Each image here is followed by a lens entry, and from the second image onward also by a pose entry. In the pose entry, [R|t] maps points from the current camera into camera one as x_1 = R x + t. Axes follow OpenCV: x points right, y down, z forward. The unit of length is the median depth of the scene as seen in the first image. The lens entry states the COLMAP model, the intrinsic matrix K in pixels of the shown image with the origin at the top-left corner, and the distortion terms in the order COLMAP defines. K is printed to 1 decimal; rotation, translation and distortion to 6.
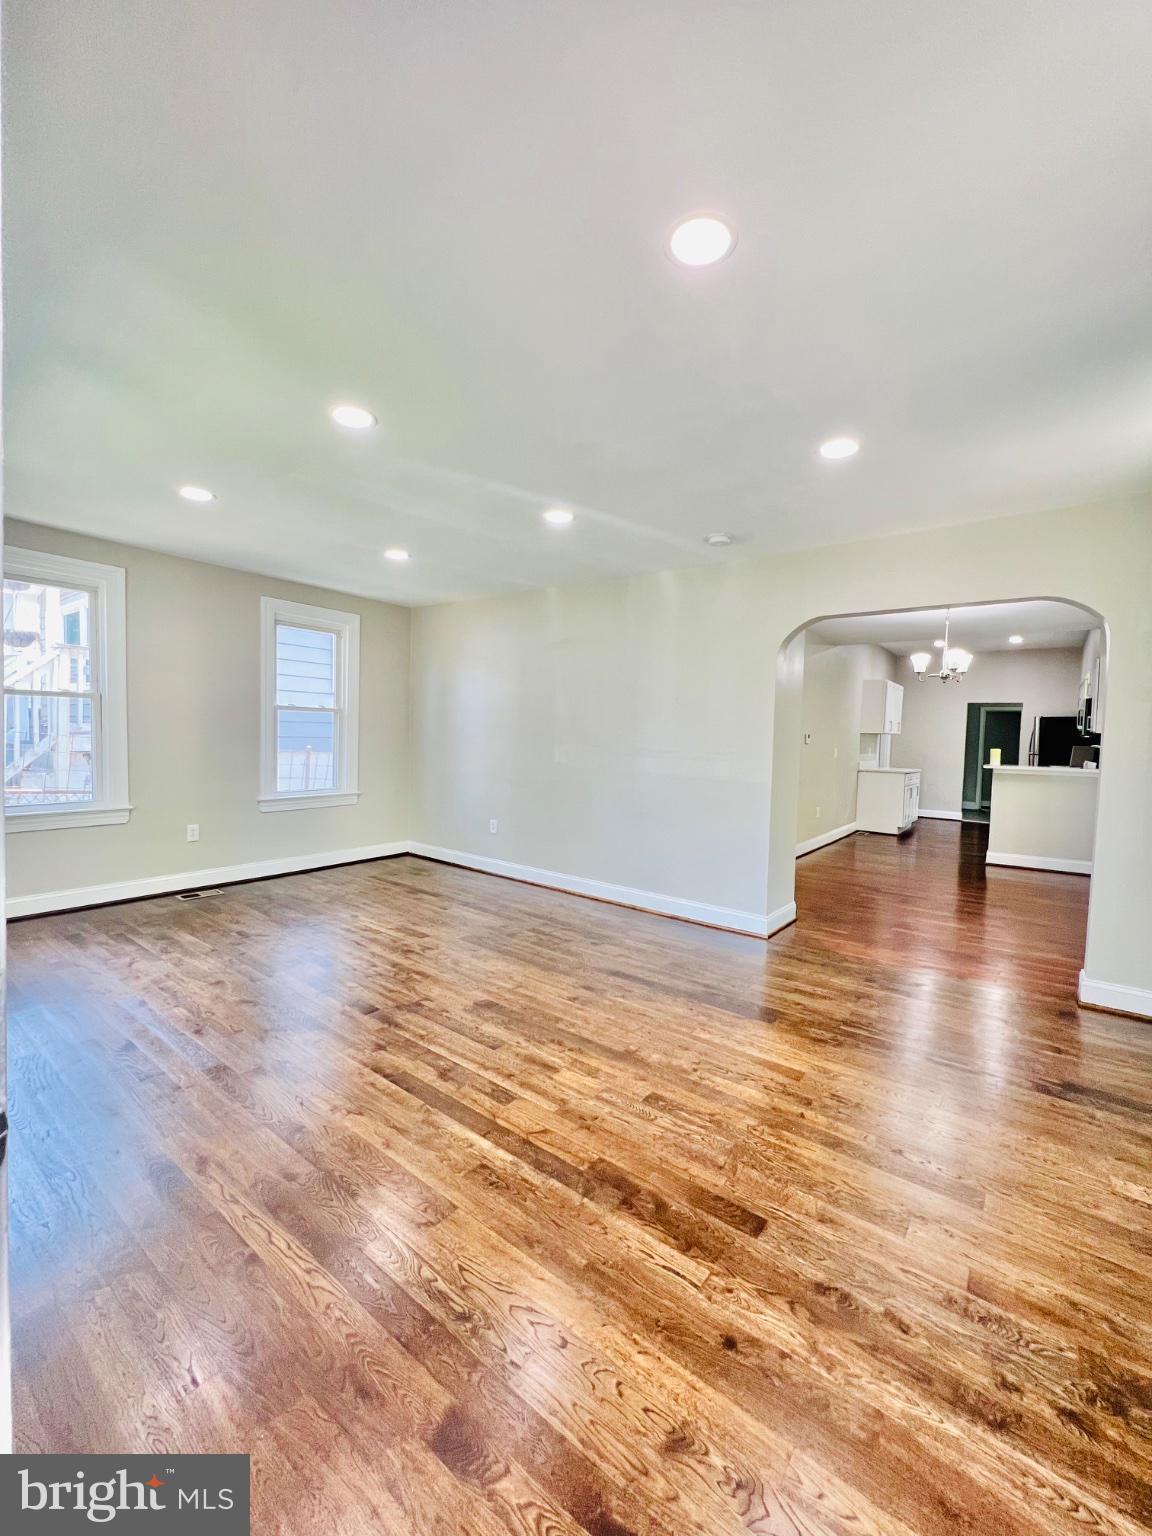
lens RADIAL K [[615.1, 0, 580.9], [0, 615.1, 769.3], [0, 0, 1]] dist [-0.005195, 0.001880]
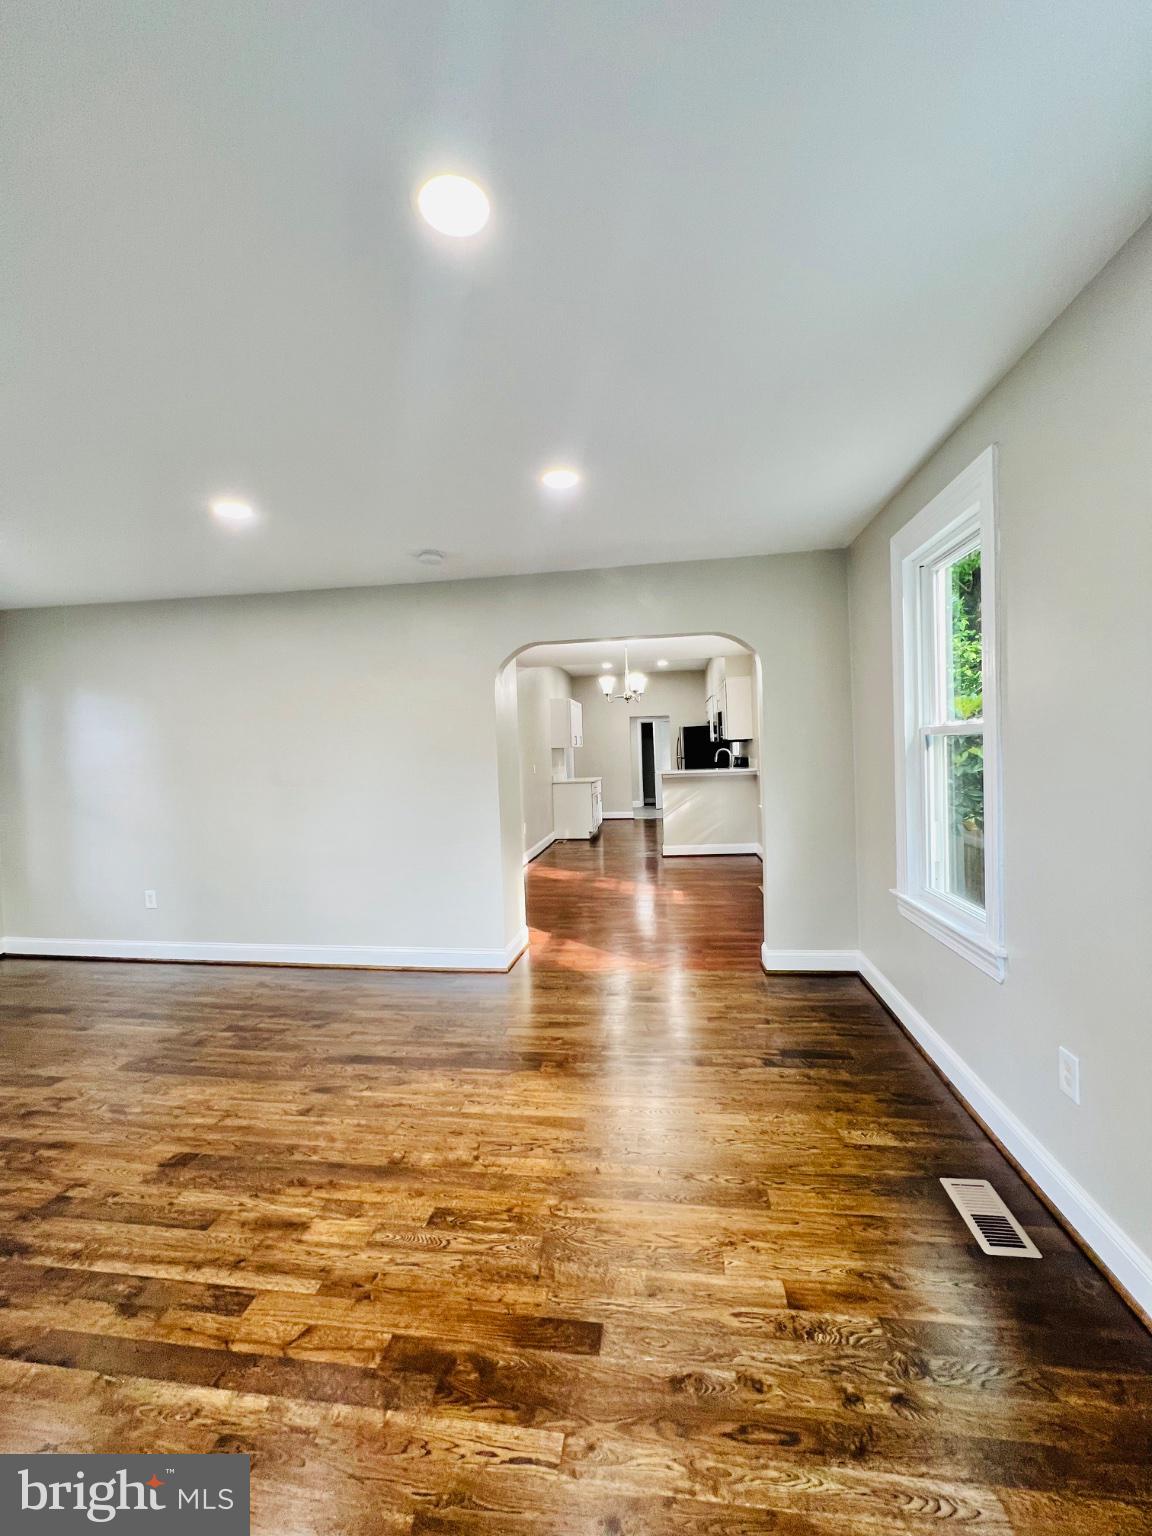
lens RADIAL K [[615.1, 0, 580.9], [0, 615.1, 766.0], [0, 0, 1]] dist [-0.005195, 0.001880]
pose [[0.873972, -0.067460, 0.481272, -0.055455], [0.082663, 0.996523, -0.010431, -0.038404], [-0.478895, 0.048900, 0.876509, 0.108028]]
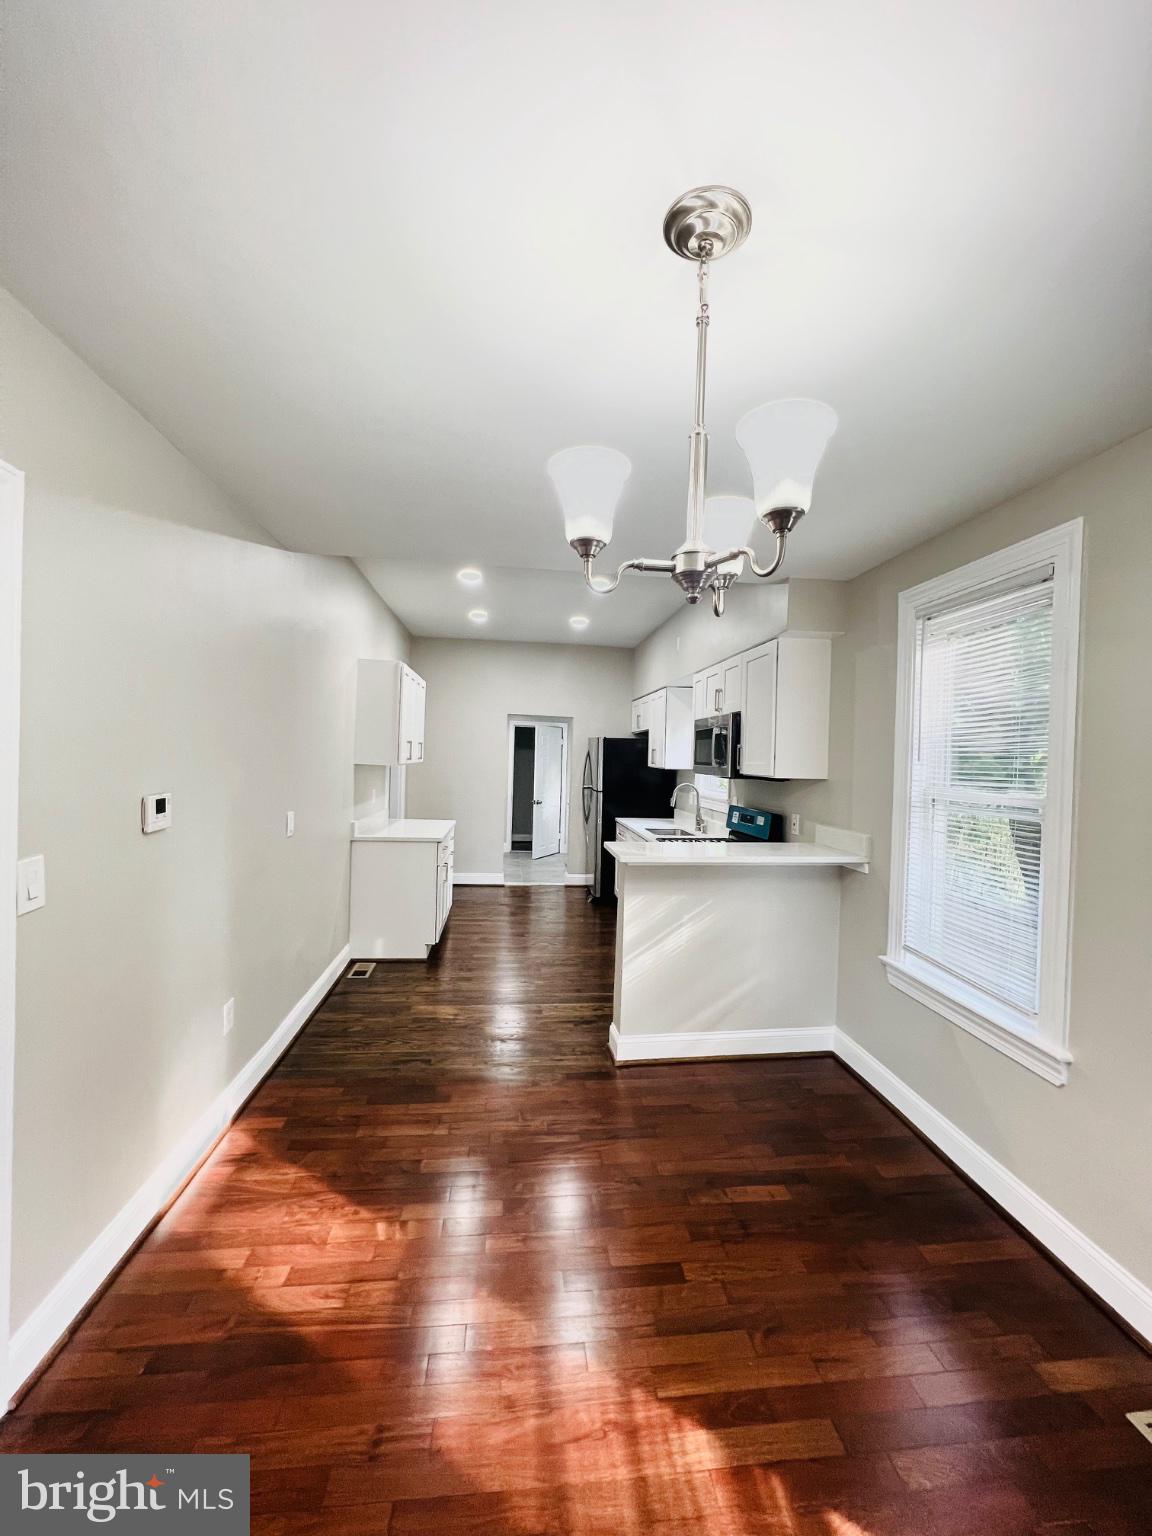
lens RADIAL K [[615.1, 0, 580.8], [0, 615.1, 765.0], [0, 0, 1]] dist [-0.005195, 0.001880]
pose [[0.725144, -0.013124, 0.688472, 0.741048], [0.024758, 0.999669, -0.007020, -0.152427], [-0.688152, 0.022136, 0.725229, 1.546242]]
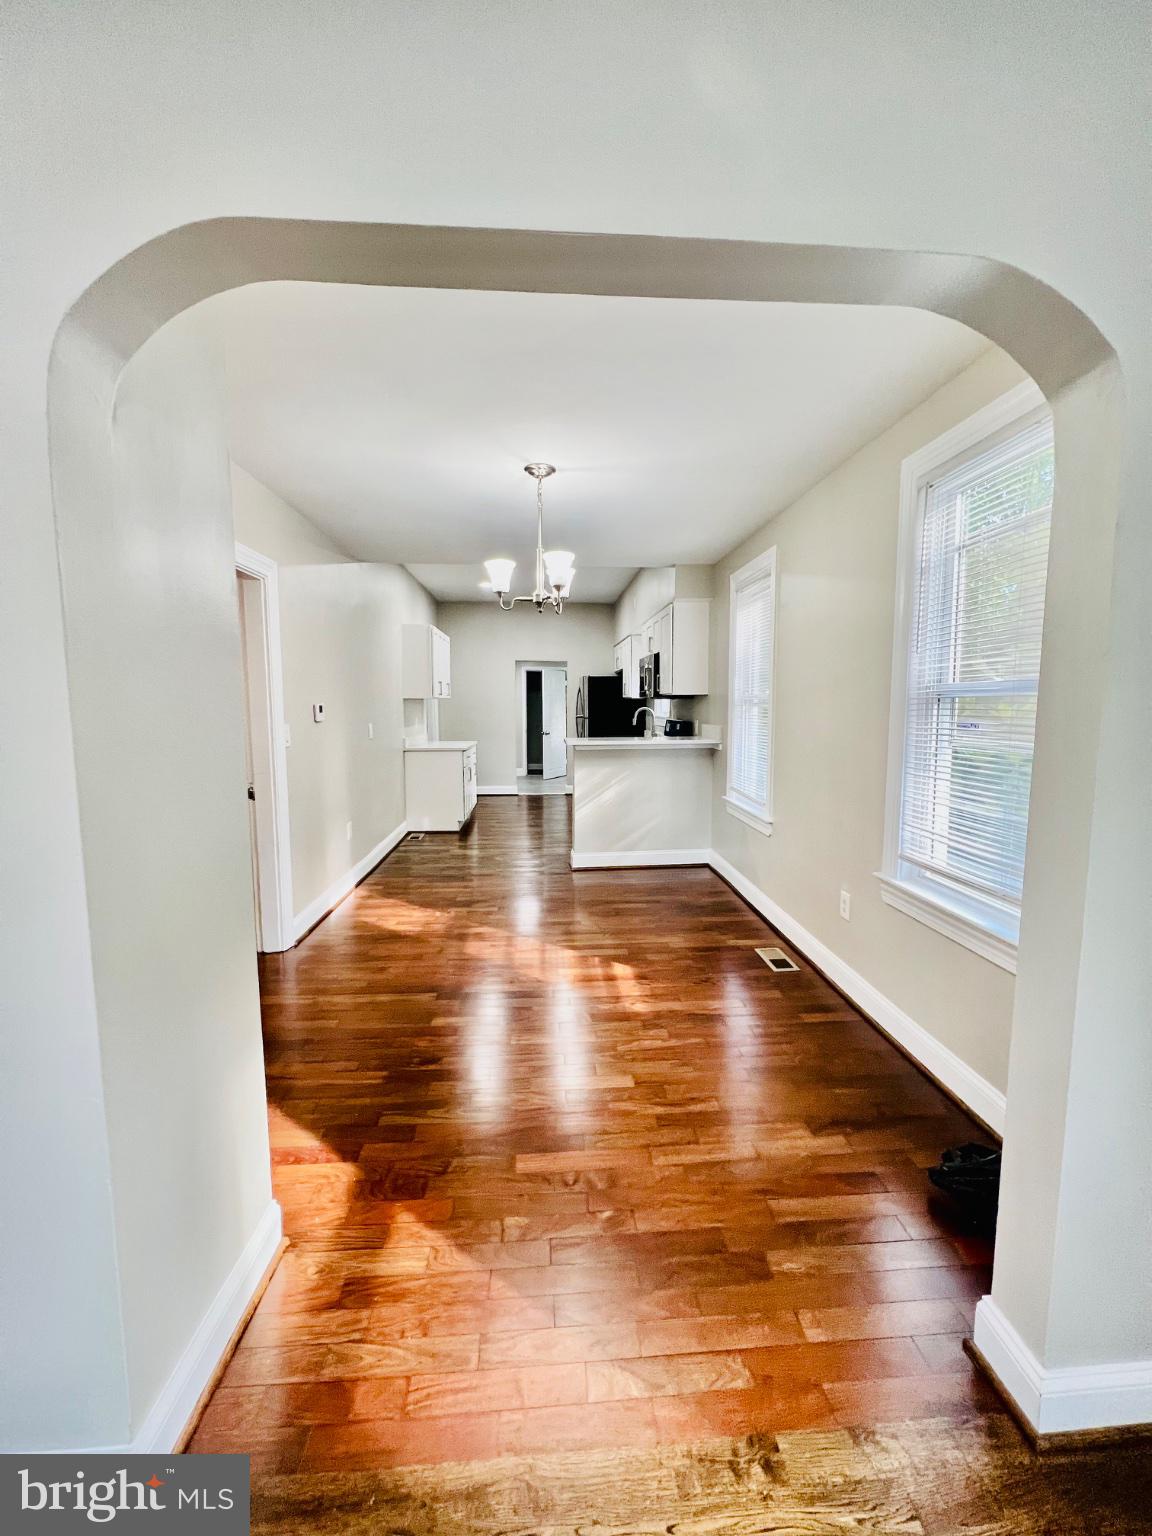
lens RADIAL K [[615.1, 0, 581.3], [0, 615.1, 762.0], [0, 0, 1]] dist [-0.005195, 0.001880]
pose [[0.756742, -0.088656, 0.647674, 0.419290], [0.055275, 0.995891, 0.071738, -0.075139], [-0.651372, -0.018487, 0.758533, 0.946595]]
